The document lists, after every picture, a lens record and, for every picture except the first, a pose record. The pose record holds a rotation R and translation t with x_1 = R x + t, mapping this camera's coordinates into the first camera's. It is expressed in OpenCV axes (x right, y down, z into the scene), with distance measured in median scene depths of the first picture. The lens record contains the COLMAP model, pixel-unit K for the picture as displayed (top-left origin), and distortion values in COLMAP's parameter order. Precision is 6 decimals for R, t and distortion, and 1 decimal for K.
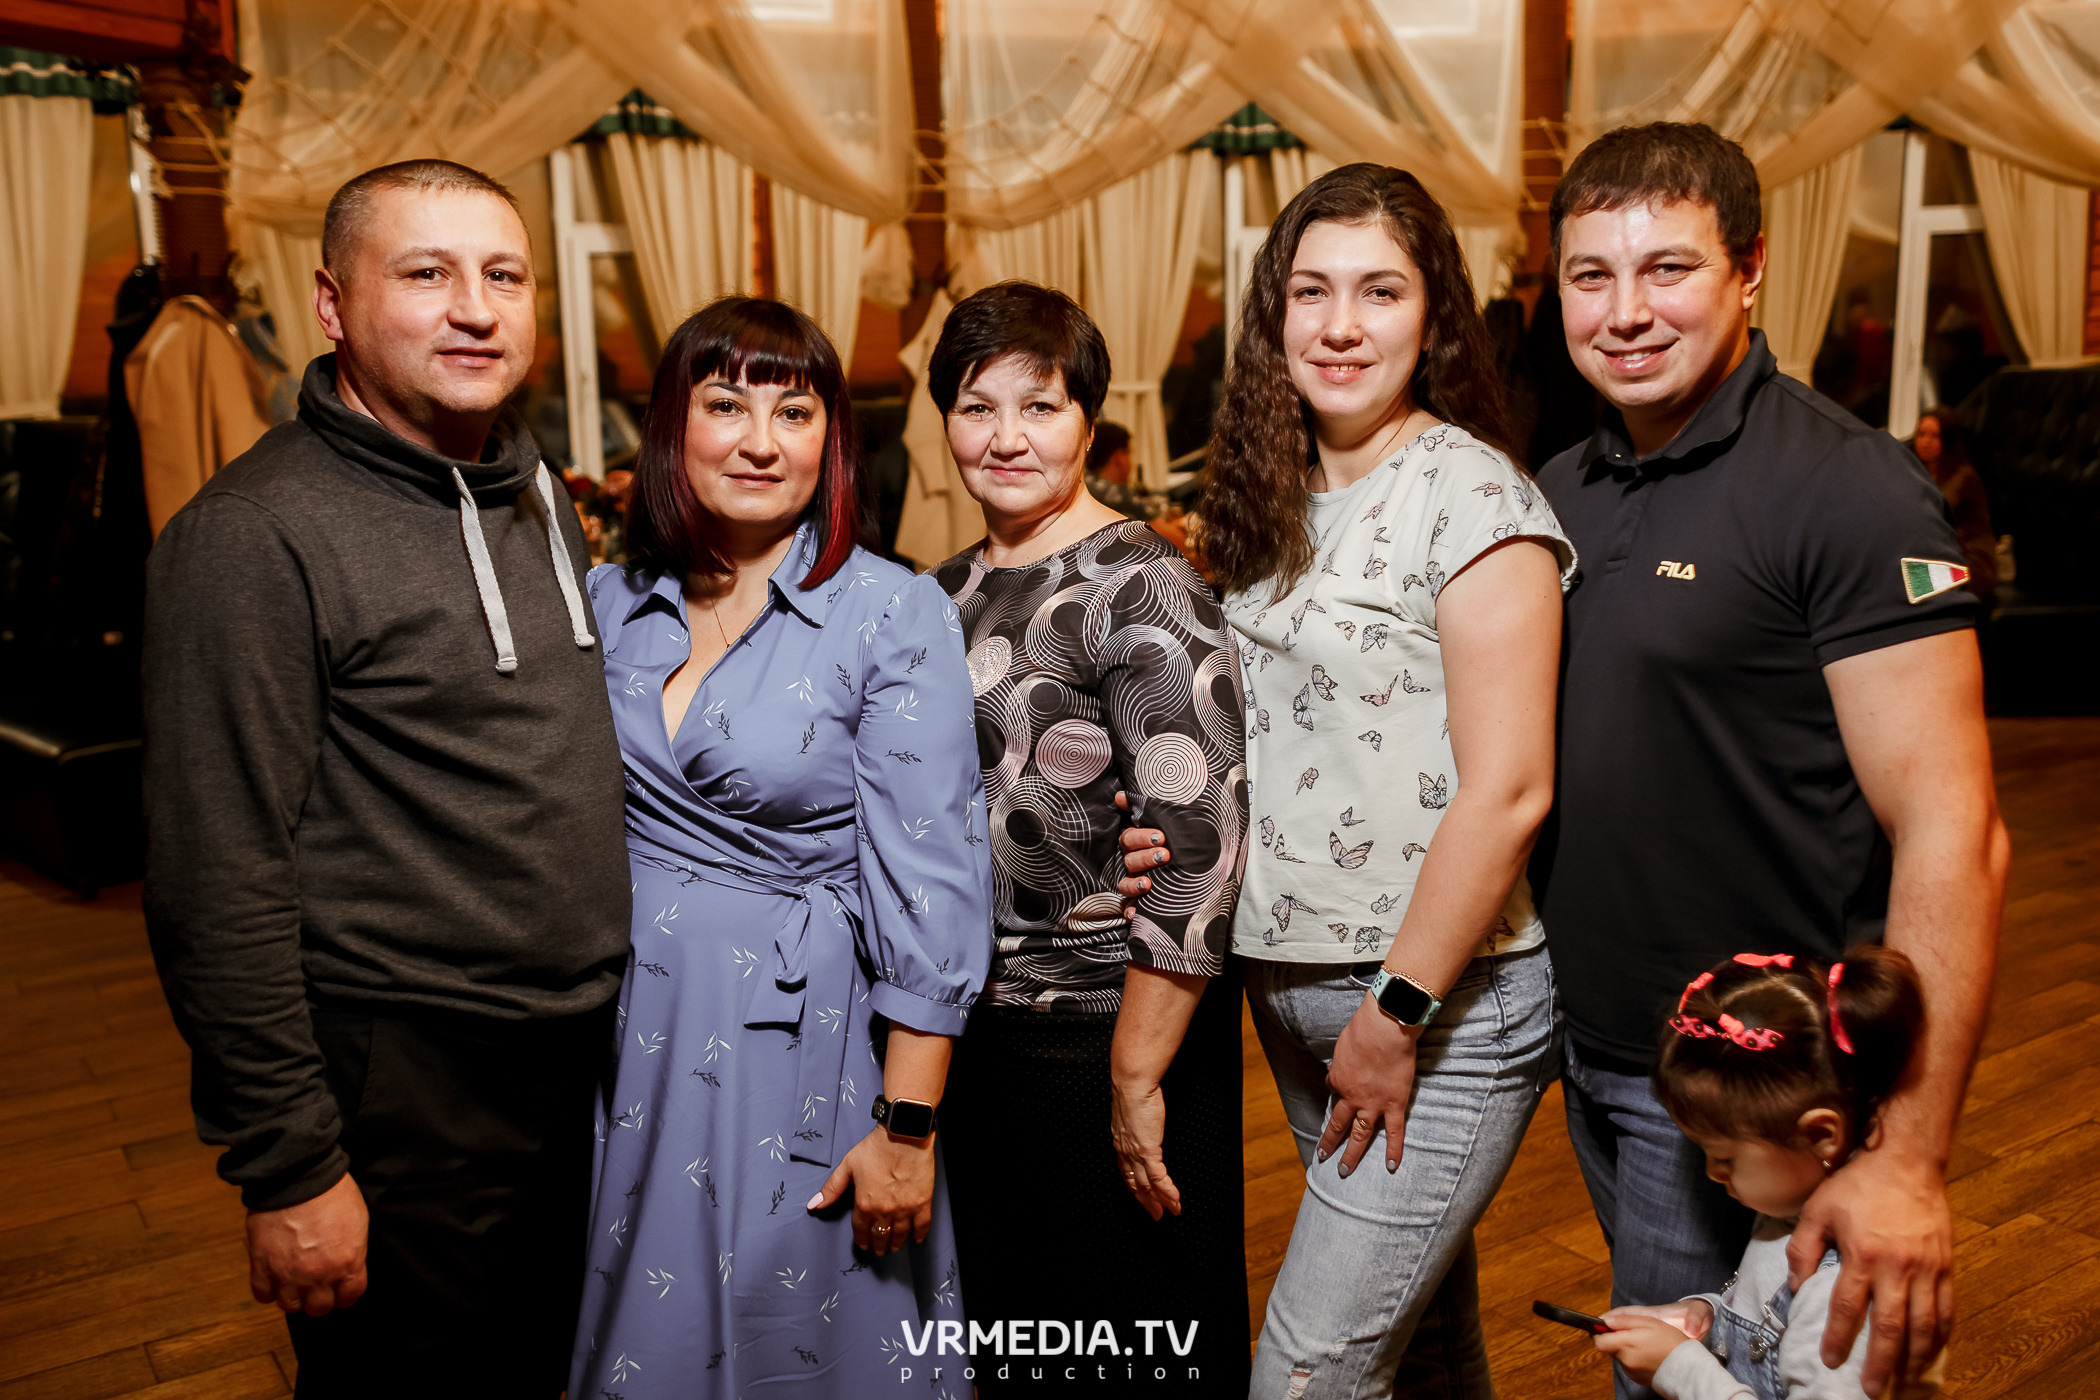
lens RADIAL K [[1845.5, 0, 1037.1], [0, 1845.5, 704.7], [0, 0, 1]] dist [0.035505, -0.028736]
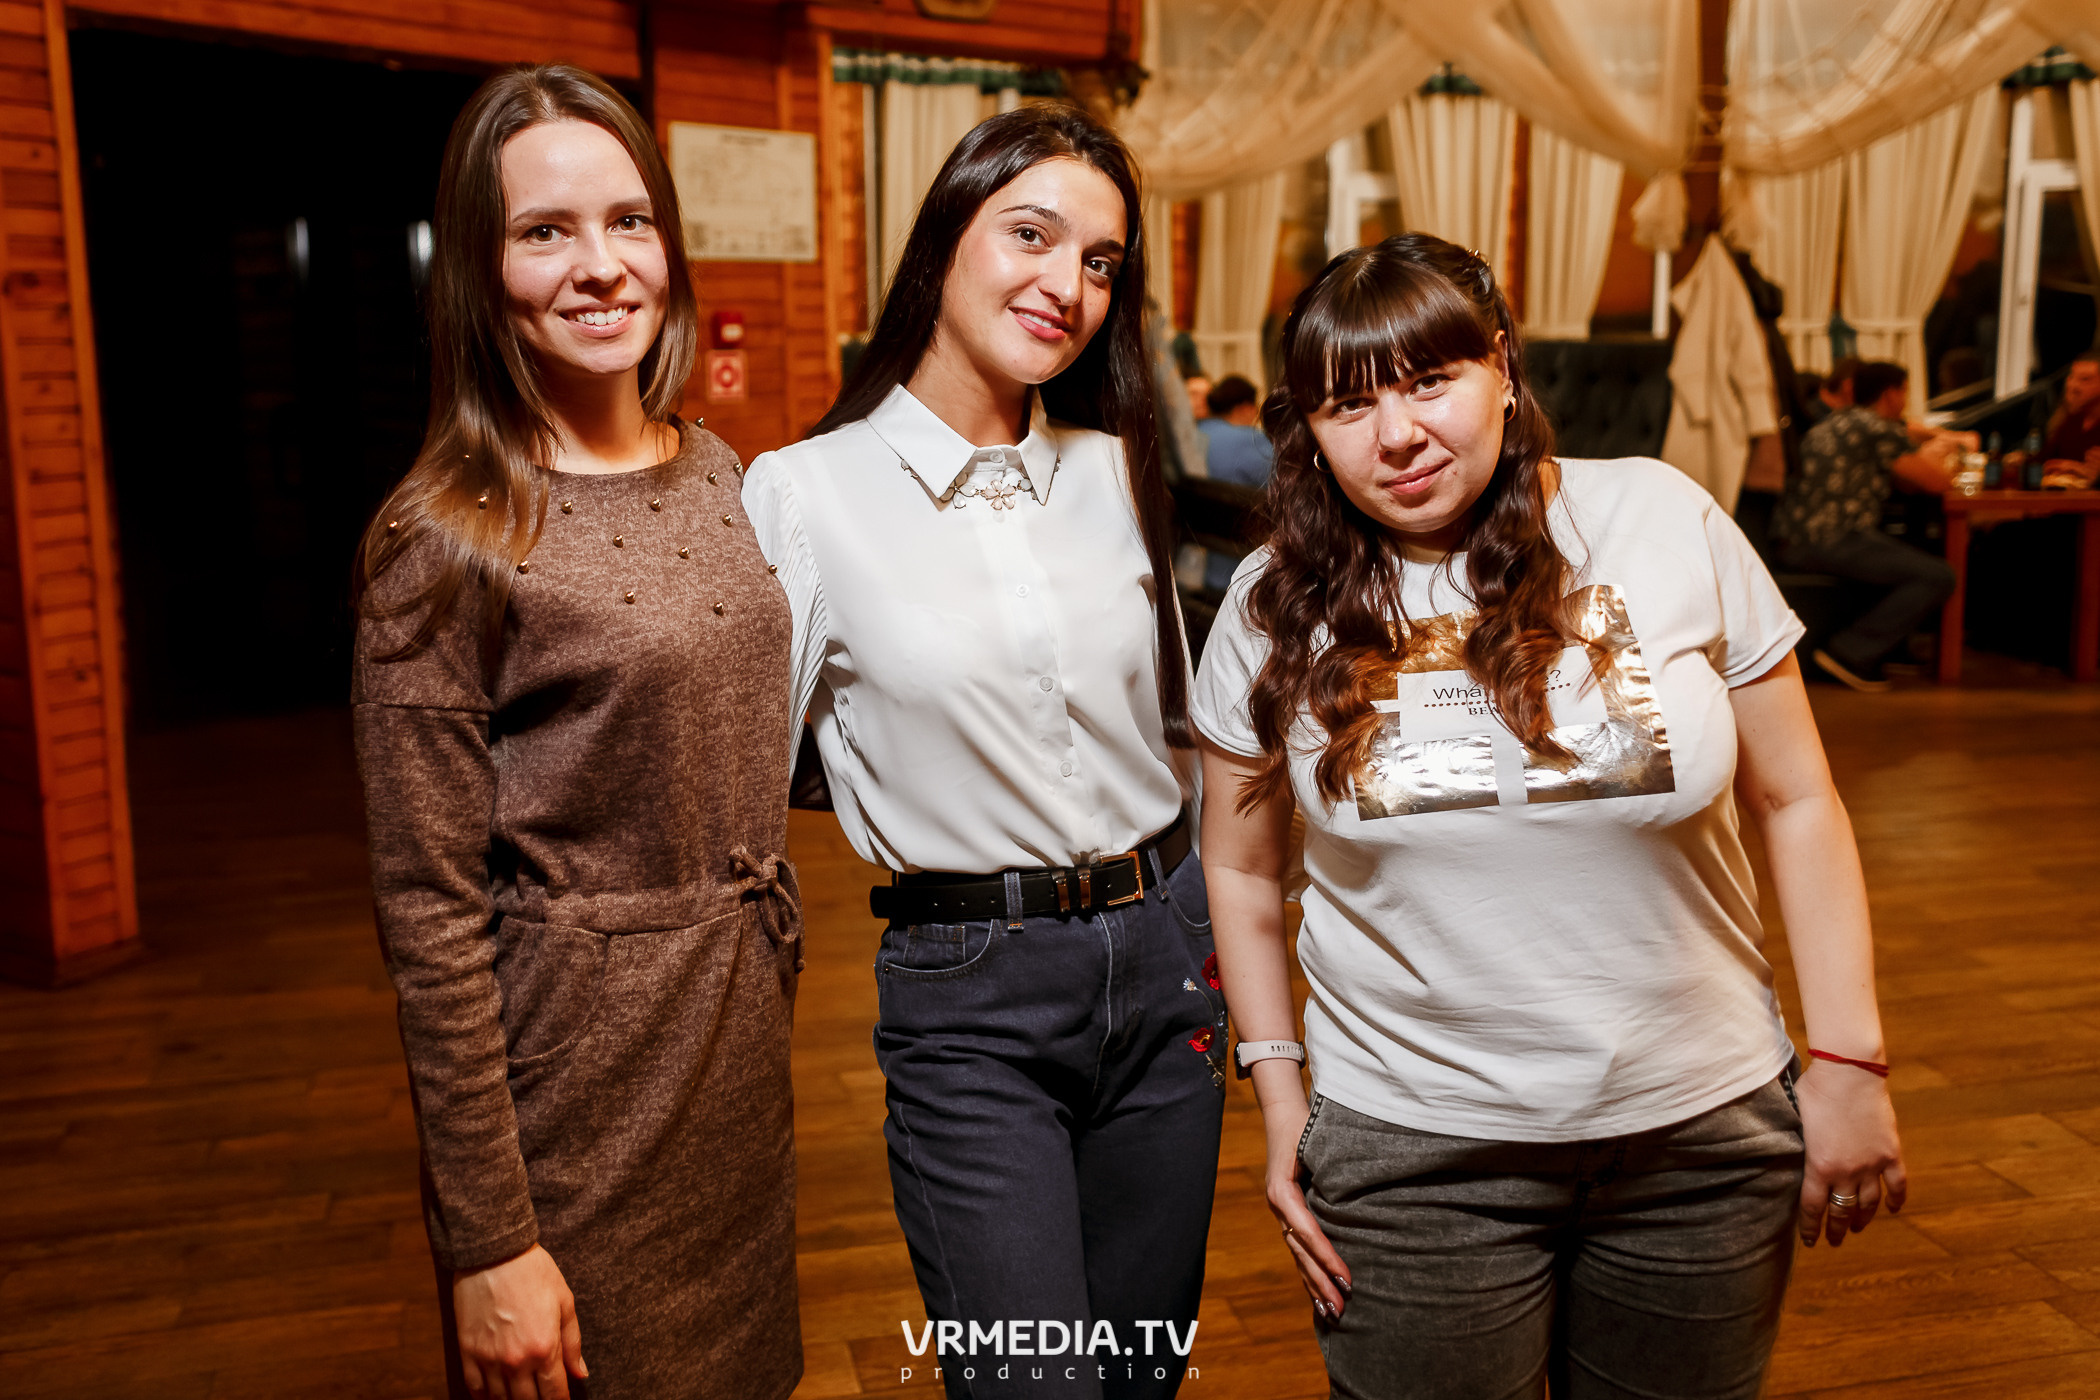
lens RADIAL K [[1944.6, 0, 943.0], [0, 1944.6, 607.7], [0, 0, 1]] dist [0.018685, 0.000000]
pose [[0.930588, 0.064325, -0.360373, -0.045347], [-0.070530, 0.997501, -0.004077, 0.026737], [0.359210, 0.029211, 0.932799, -0.203971]]
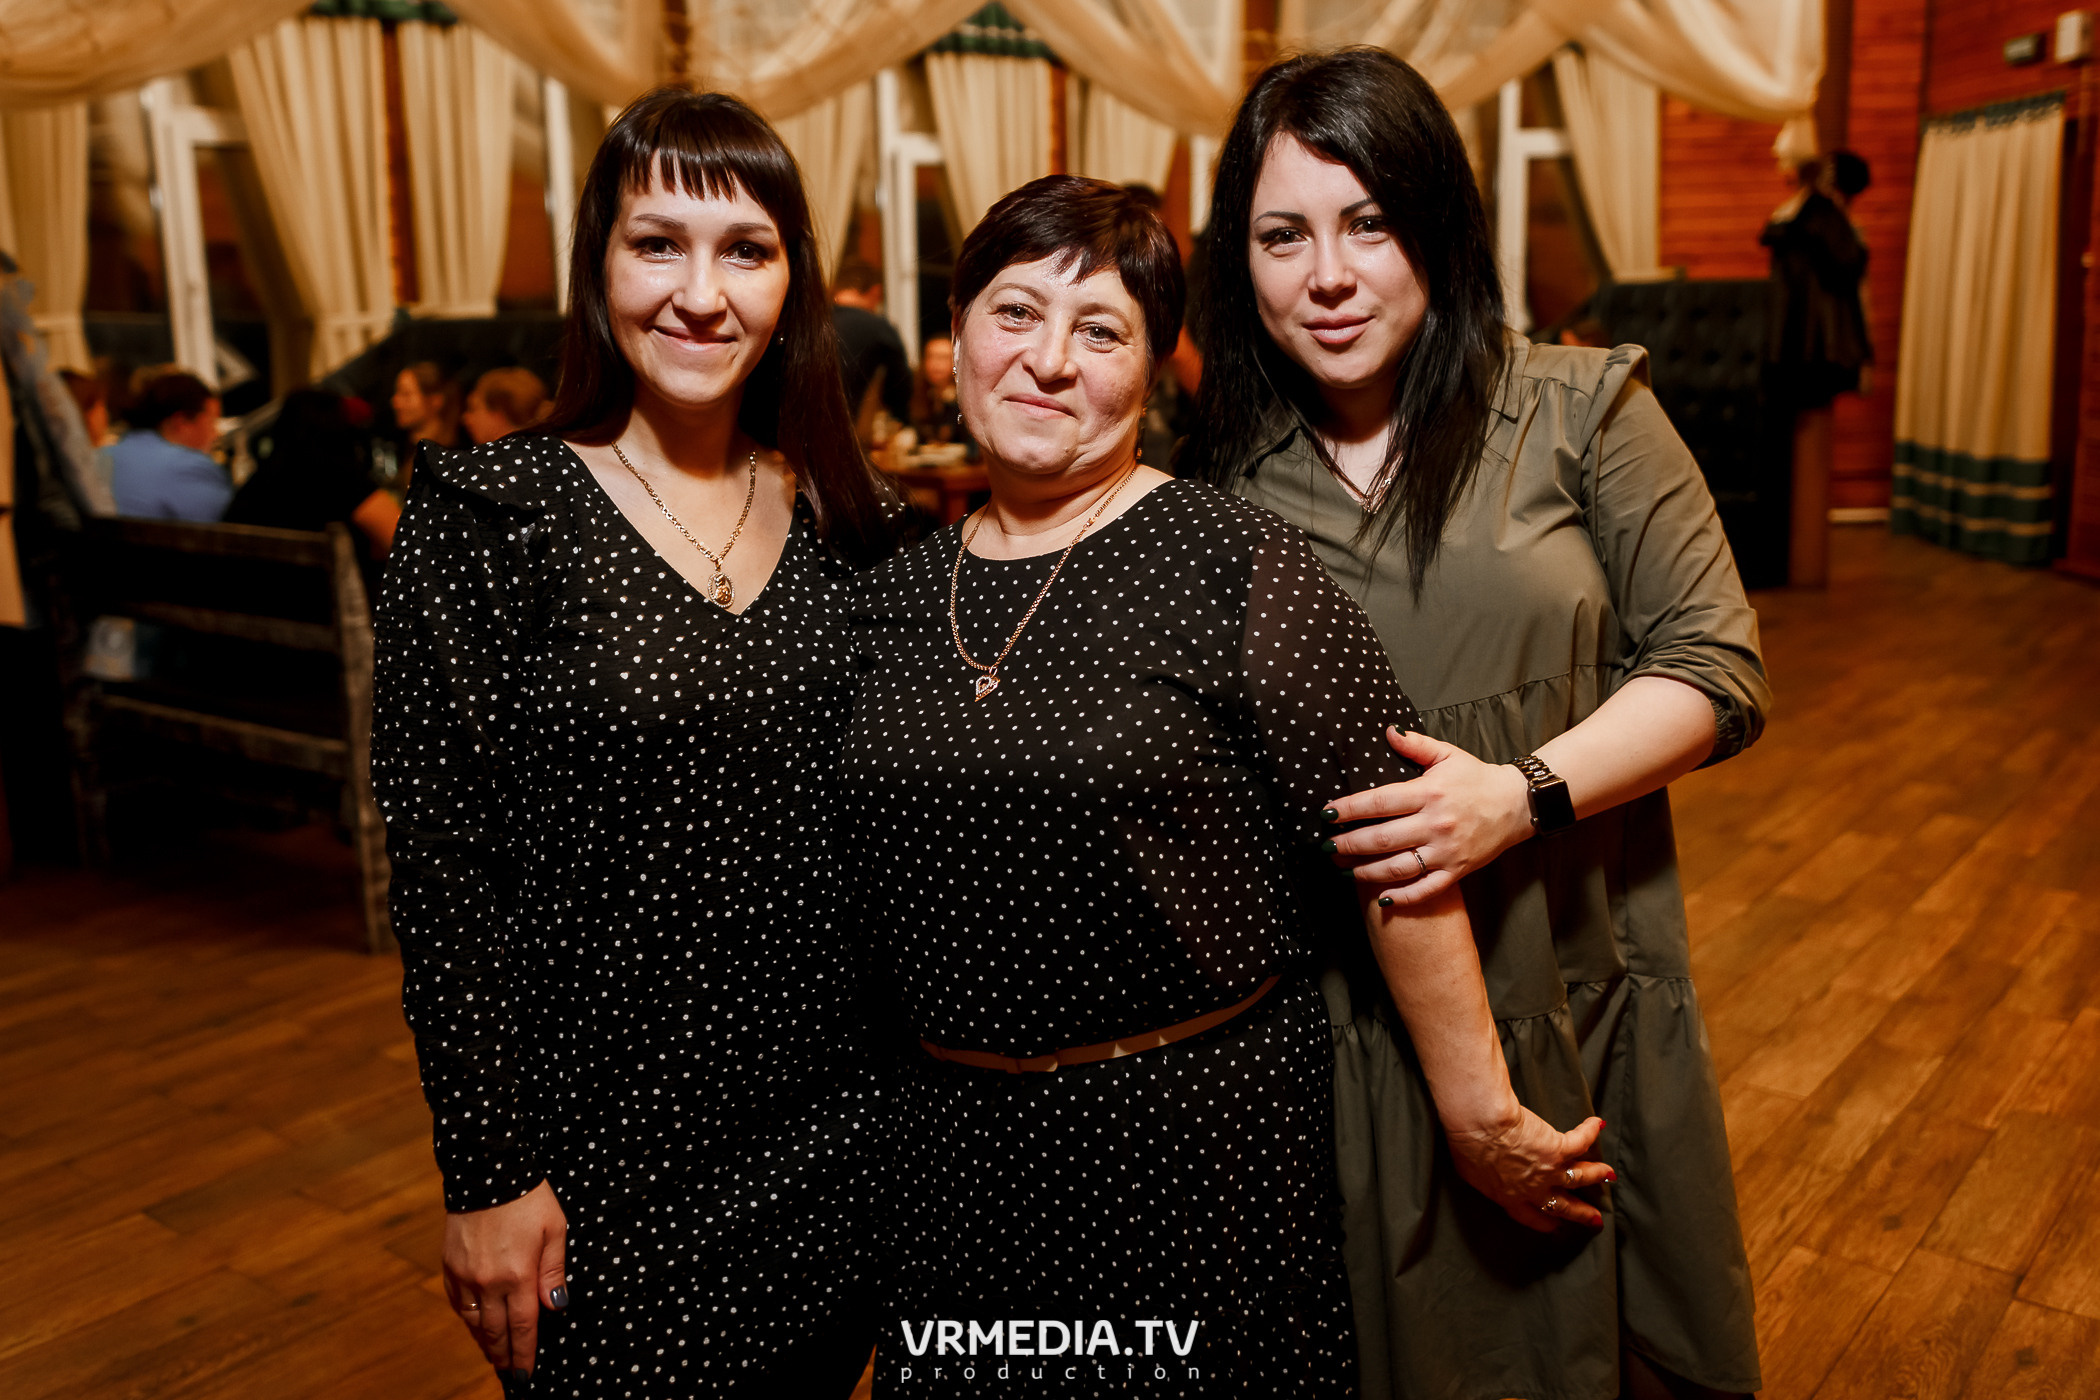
lens RADIAL K [[1944.6, 0, 1044.2], [0, 1944.6, 653.1], [0, 0, 1]] dist [0.018685, 0.000000]
pose [[0.947849, -0.059389, 0.313138, -0.202490], [0.058426, 0.998214, 0.012469, 0.002767], [-0.313319, 0.006476, 0.949626, 0.031484]]
